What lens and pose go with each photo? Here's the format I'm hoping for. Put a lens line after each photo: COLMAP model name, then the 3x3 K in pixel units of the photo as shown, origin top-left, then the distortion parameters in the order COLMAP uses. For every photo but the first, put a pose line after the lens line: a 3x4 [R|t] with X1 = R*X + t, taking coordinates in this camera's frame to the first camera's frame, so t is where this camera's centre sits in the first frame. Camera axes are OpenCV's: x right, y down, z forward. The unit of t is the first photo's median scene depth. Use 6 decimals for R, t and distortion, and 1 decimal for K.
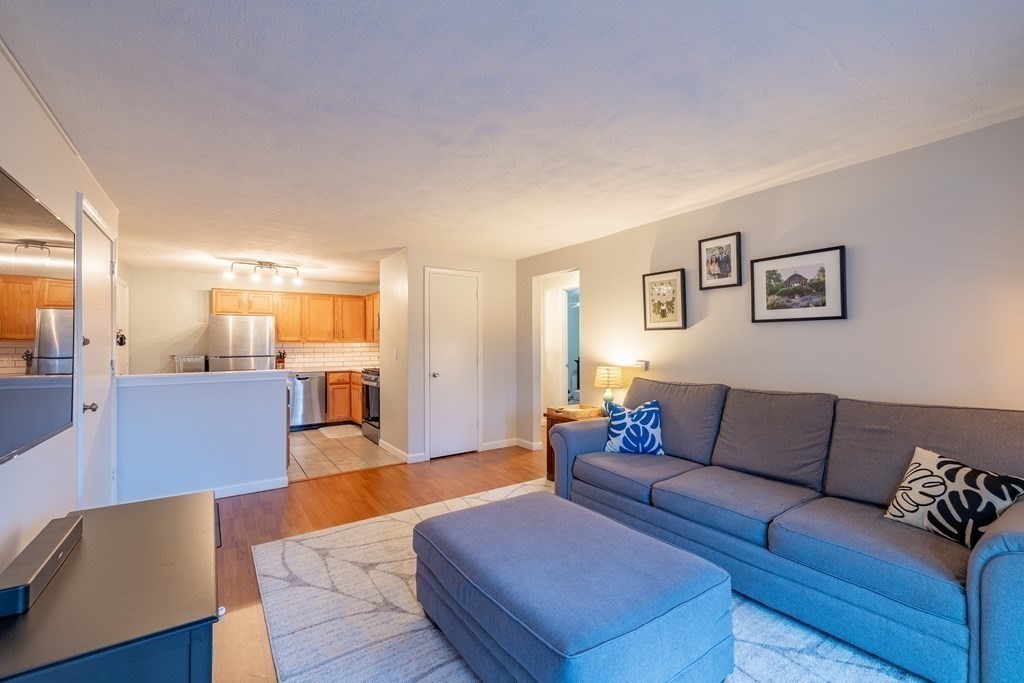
lens RADIAL K [[429.4, 0, 504.5], [0, 429.4, 340.9], [0, 0, 1]] dist [-0.000124, 0.000361]
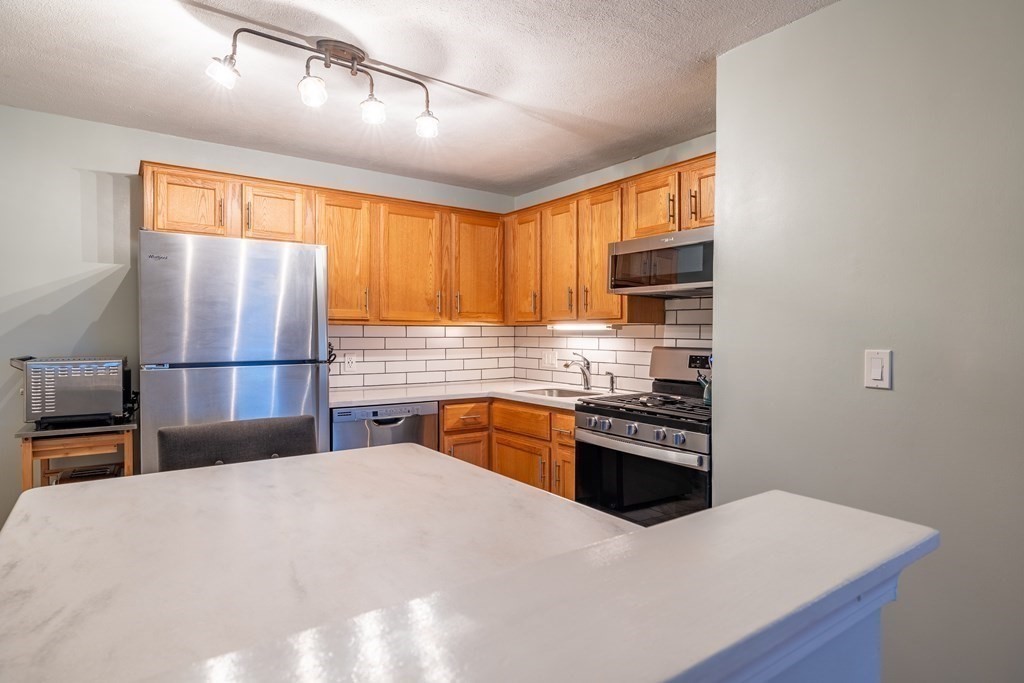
lens RADIAL K [[561.2, 0, 509.8], [0, 561.2, 338.1], [0, 0, 1]] dist [-0.002417, 0.000793]
pose [[0.999412, 0.011438, 0.032314, -0.359678], [-0.011946, 0.999808, 0.015557, 0.006944], [-0.032130, -0.015934, 0.999357, 0.485466]]
